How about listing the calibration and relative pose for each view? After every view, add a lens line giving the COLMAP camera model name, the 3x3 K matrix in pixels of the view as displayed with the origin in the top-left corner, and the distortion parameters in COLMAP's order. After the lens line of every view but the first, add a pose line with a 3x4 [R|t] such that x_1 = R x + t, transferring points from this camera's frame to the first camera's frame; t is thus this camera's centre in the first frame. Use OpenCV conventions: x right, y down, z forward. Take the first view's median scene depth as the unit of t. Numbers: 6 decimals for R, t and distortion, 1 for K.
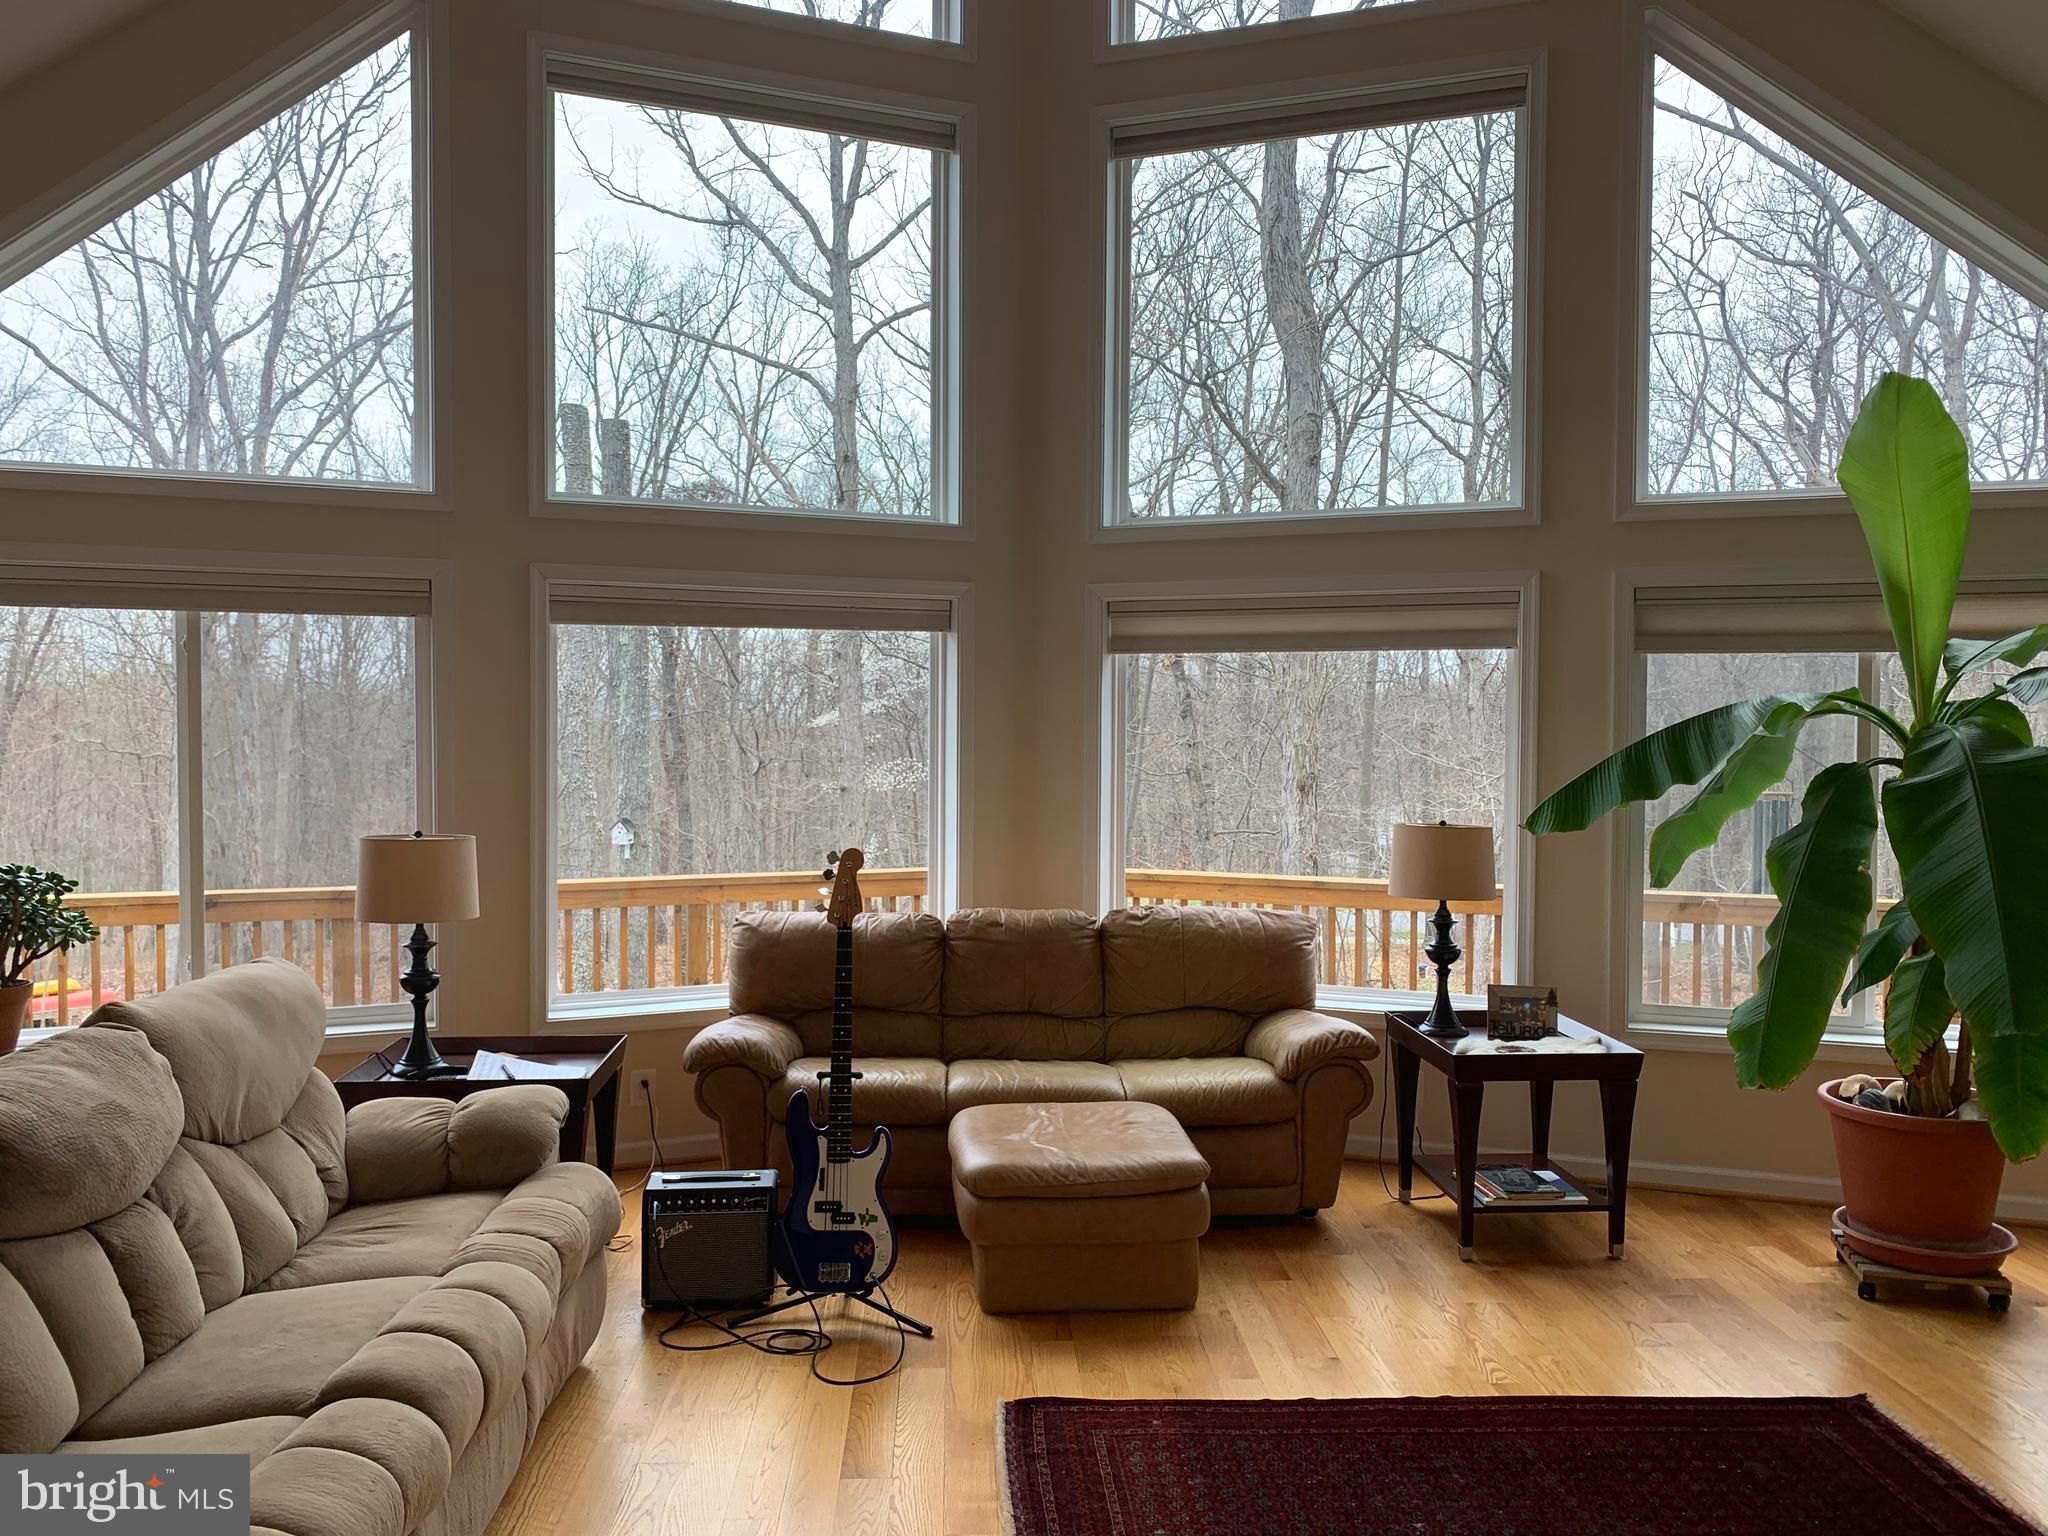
lens RADIAL K [[1578.1, 0, 1033.1], [0, 1578.1, 752.5], [0, 0, 1]] dist [0.039841, -0.047706]
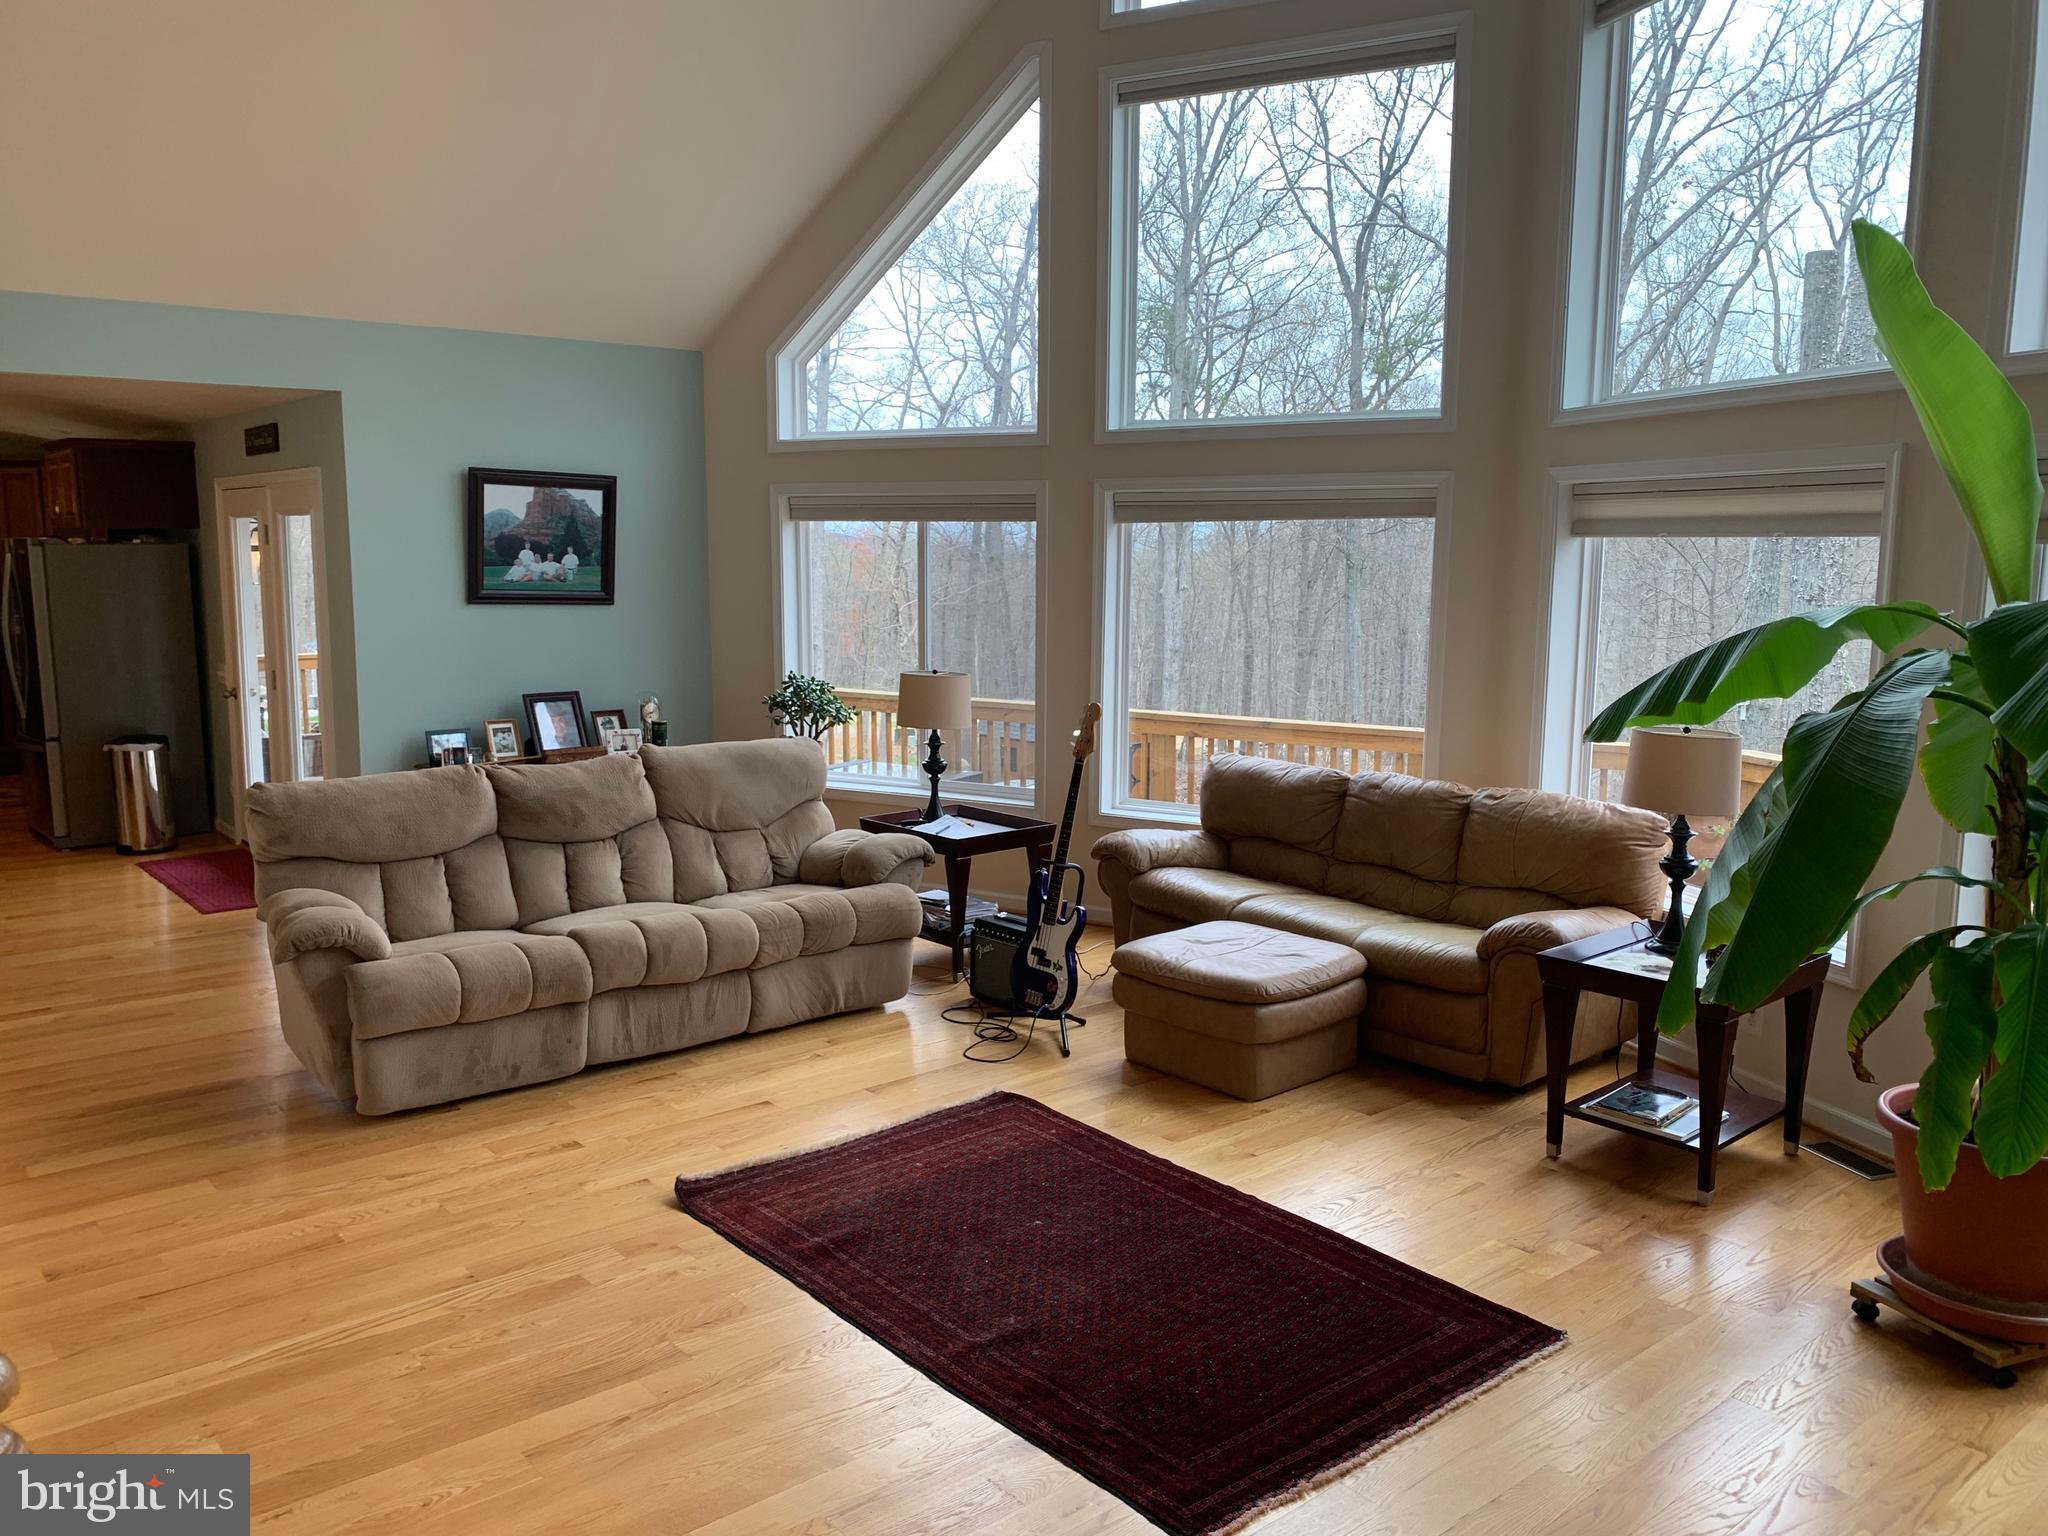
lens RADIAL K [[1578.1, 0, 1006.9], [0, 1578.1, 789.2], [0, 0, 1]] dist [0.039841, -0.047706]
pose [[0.600346, 0.120421, -0.790622, 0.855330], [-0.021969, 0.990709, 0.134215, -0.041468], [0.799438, -0.063207, 0.597414, 0.131949]]
